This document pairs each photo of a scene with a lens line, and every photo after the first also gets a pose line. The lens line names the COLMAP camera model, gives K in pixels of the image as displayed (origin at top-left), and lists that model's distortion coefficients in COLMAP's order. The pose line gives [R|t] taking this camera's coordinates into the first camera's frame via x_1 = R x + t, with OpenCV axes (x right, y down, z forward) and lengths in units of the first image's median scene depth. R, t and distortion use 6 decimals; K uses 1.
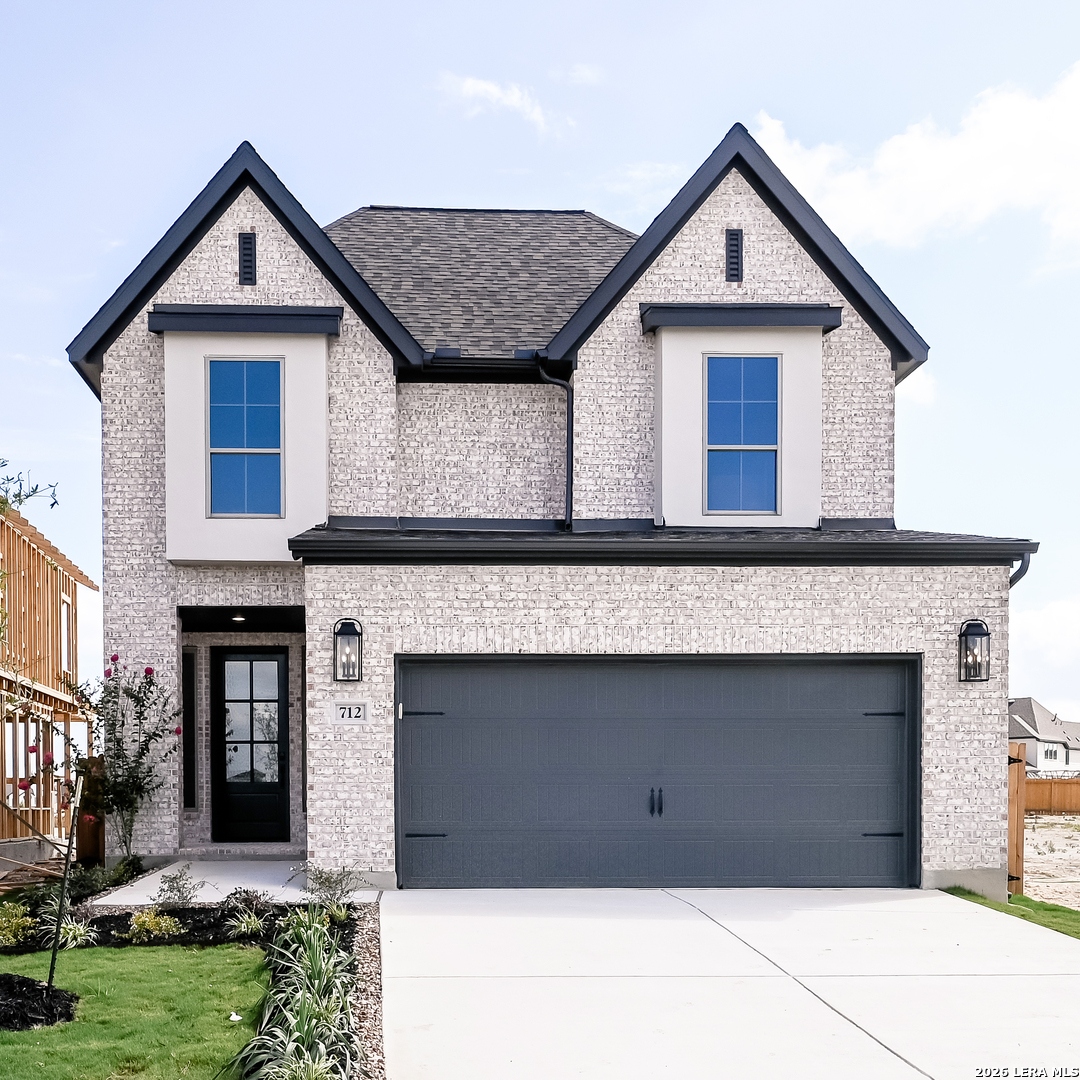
lens RADIAL K [[876.3, 0, 540.0], [0, 876.3, 540.0], [0, 0, 1]] dist [-0.000244, 0.002786]
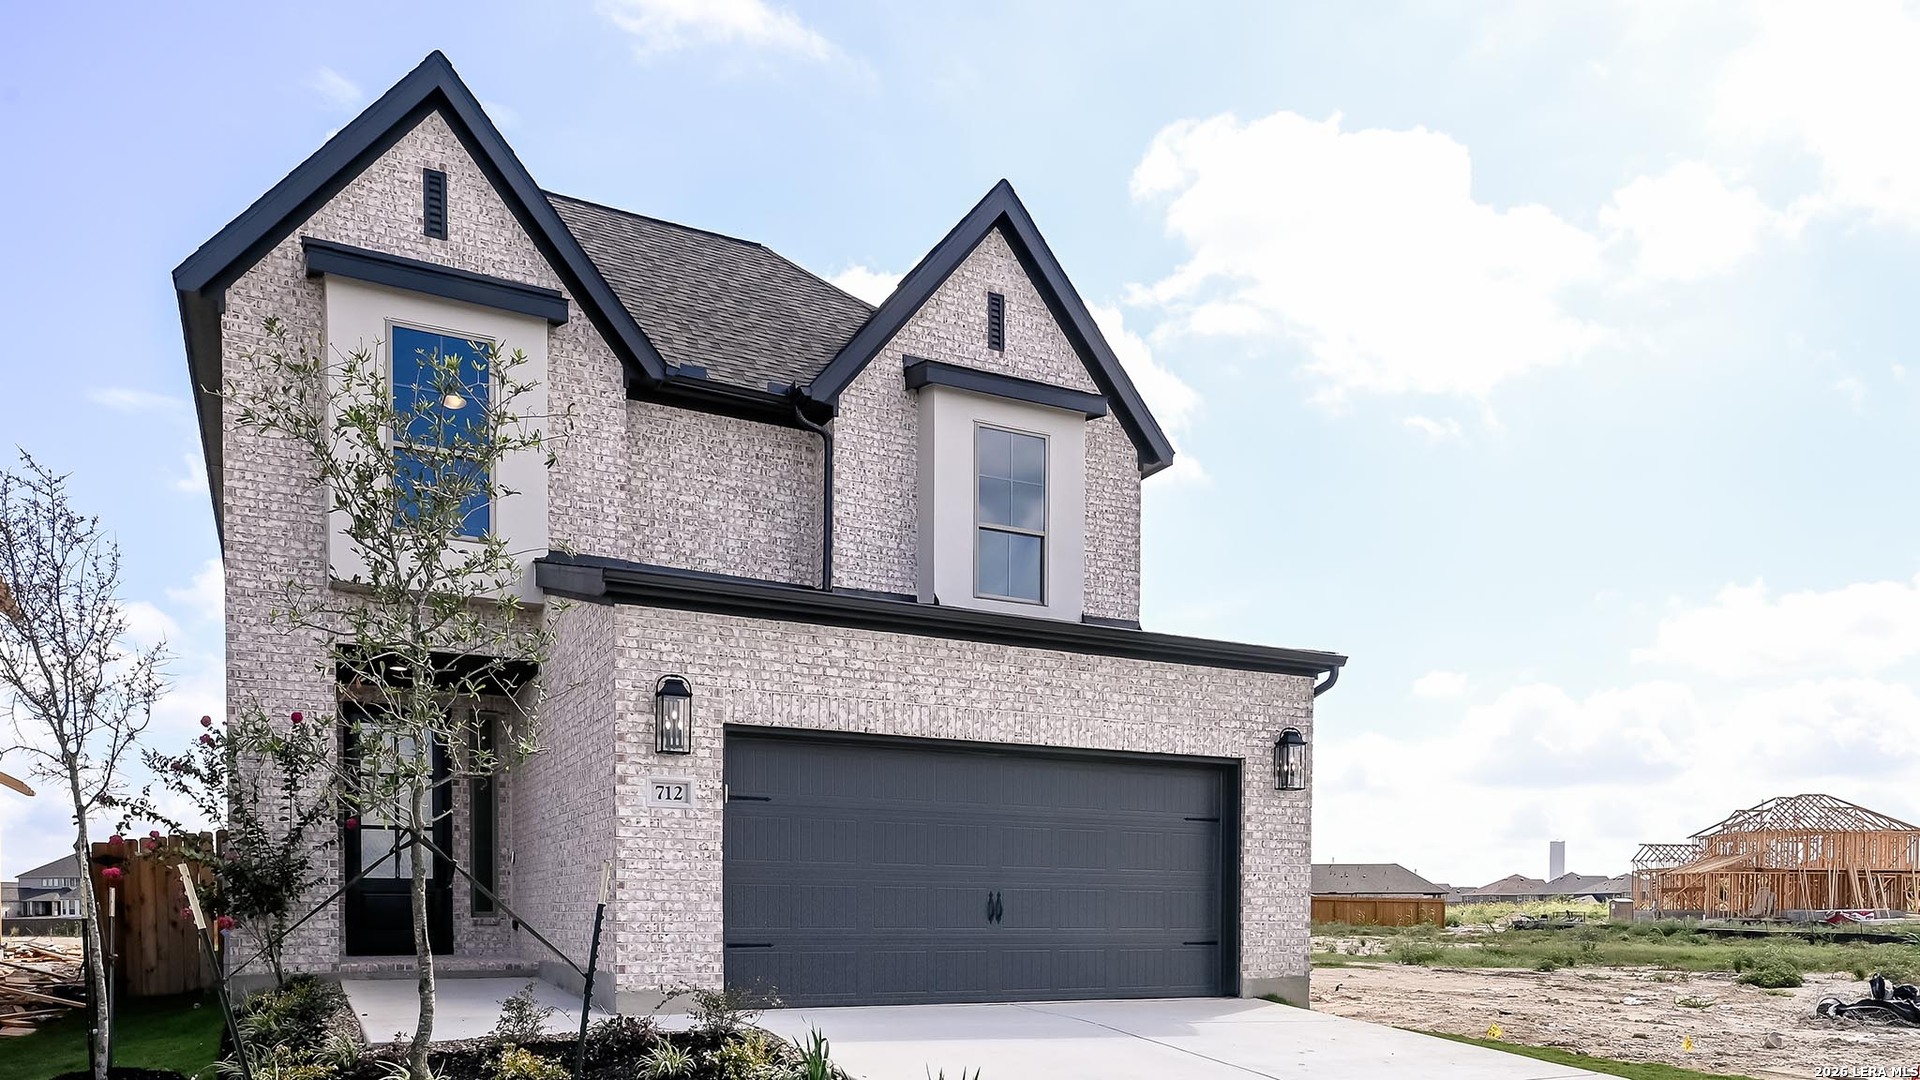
lens RADIAL K [[957.3, 0, 967.0], [0, 957.3, 654.5], [0, 0, 1]] dist [0.000484, -0.000300]
pose [[0.951676, 0.086313, 0.294726, -0.134912], [-0.095256, 0.995323, 0.016095, 0.019141], [-0.291958, -0.043392, 0.955446, 0.056922]]
